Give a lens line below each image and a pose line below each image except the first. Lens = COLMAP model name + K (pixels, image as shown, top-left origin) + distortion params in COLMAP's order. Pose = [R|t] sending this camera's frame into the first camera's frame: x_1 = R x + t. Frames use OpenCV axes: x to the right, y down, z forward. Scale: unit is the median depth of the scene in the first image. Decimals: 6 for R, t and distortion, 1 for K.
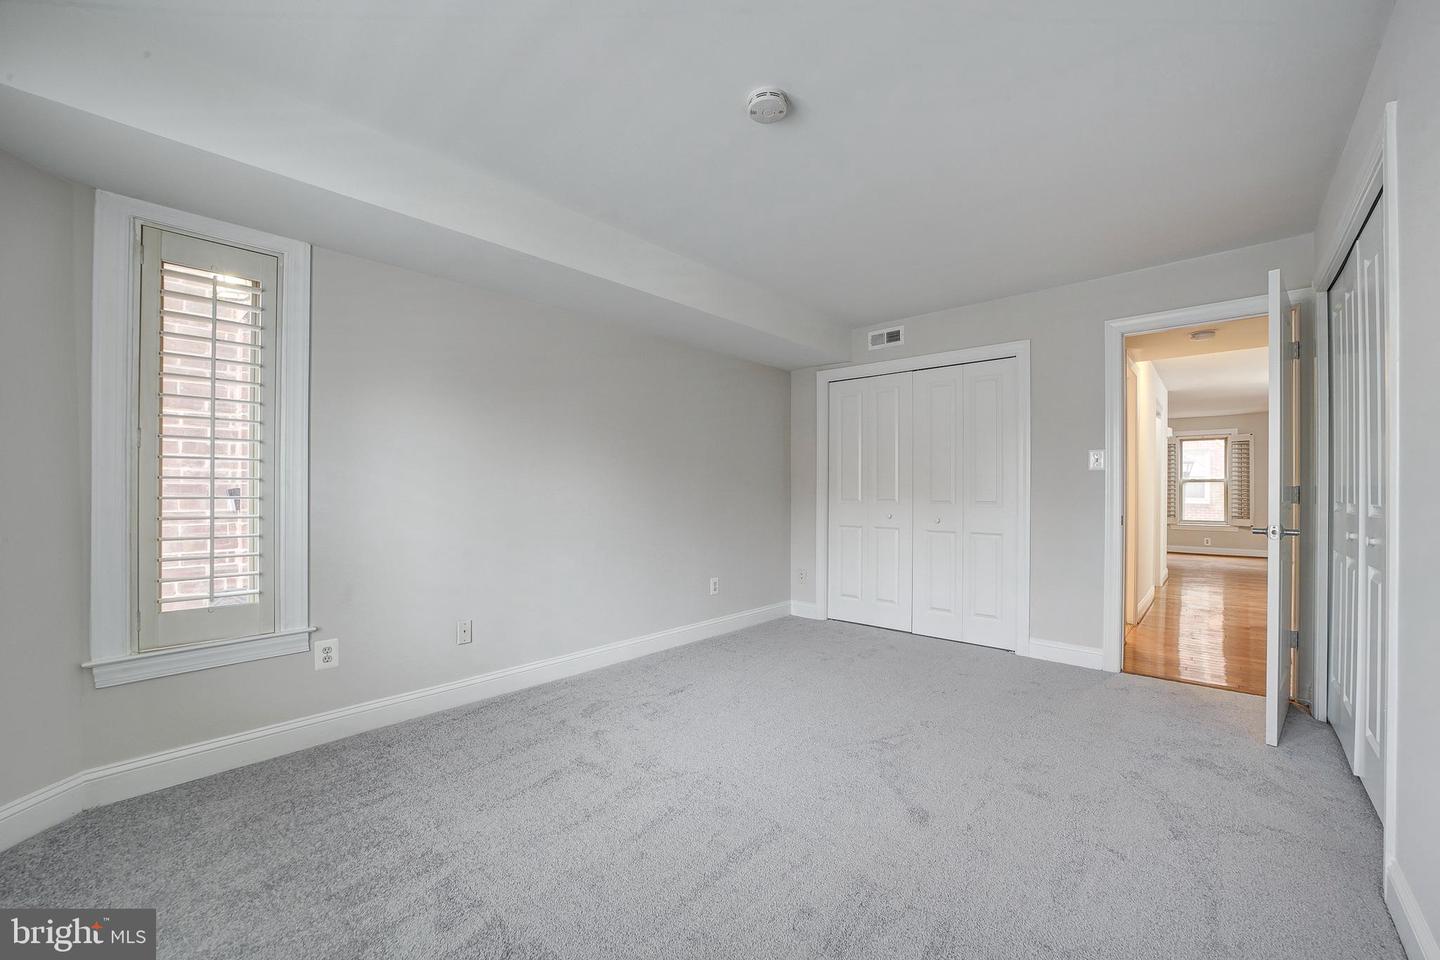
lens RADIAL K [[579.1, 0, 721.4], [0, 579.1, 500.1], [0, 0, 1]] dist [-0.038655, 0.009378]
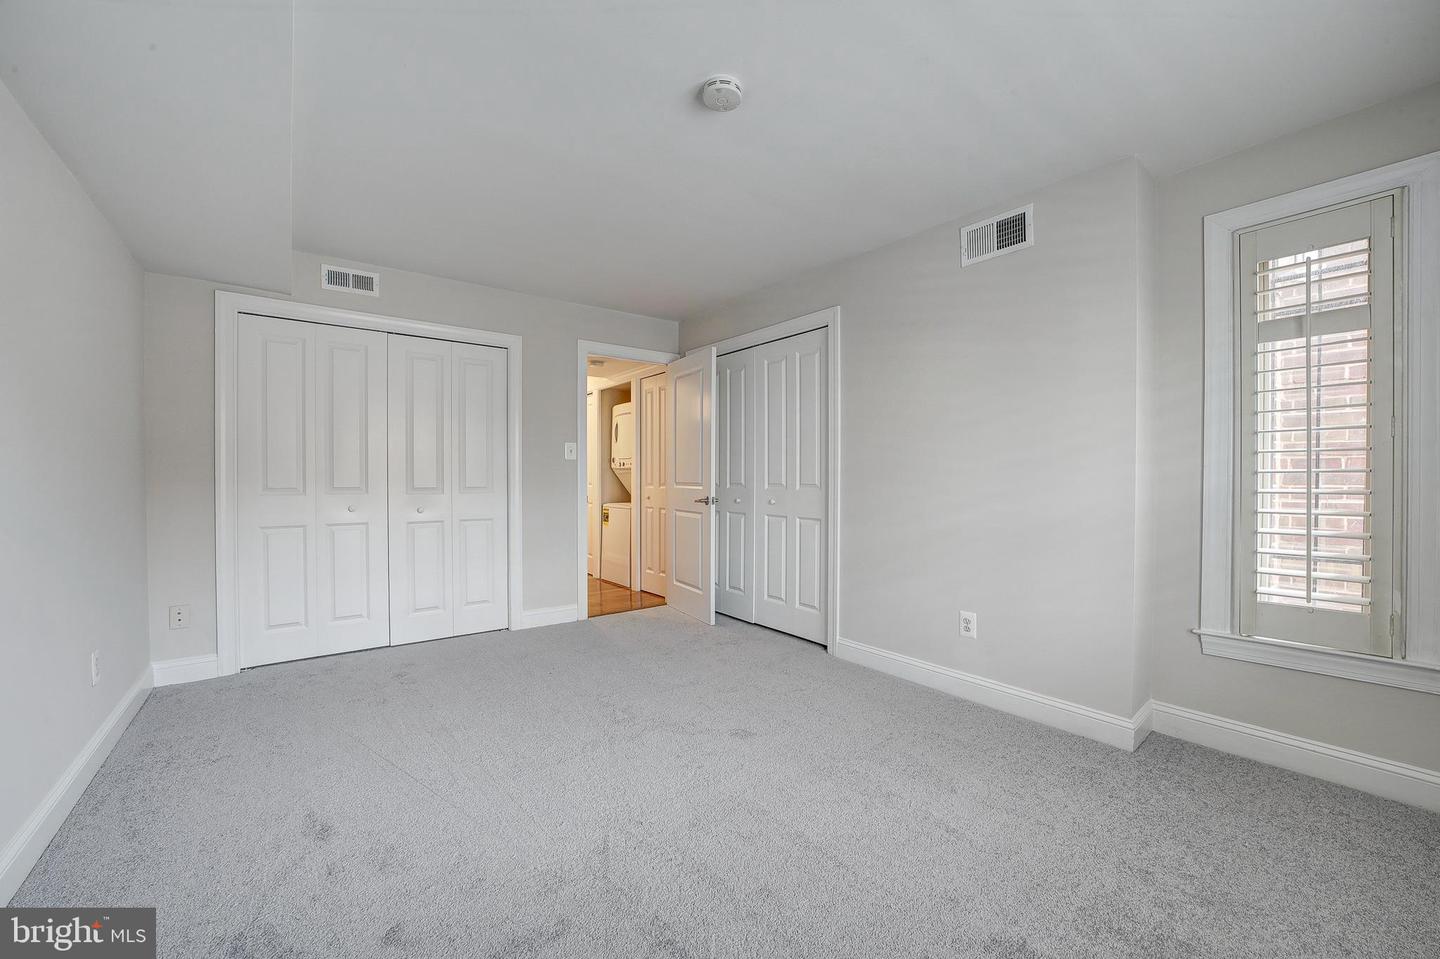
lens RADIAL K [[579.1, 0, 721.4], [0, 579.1, 499.6], [0, 0, 1]] dist [-0.038655, 0.009378]
pose [[0.146913, -0.039768, 0.988350, -0.447388], [0.016650, 0.999149, 0.037727, -0.006874], [-0.989009, 0.010913, 0.147450, 0.429060]]
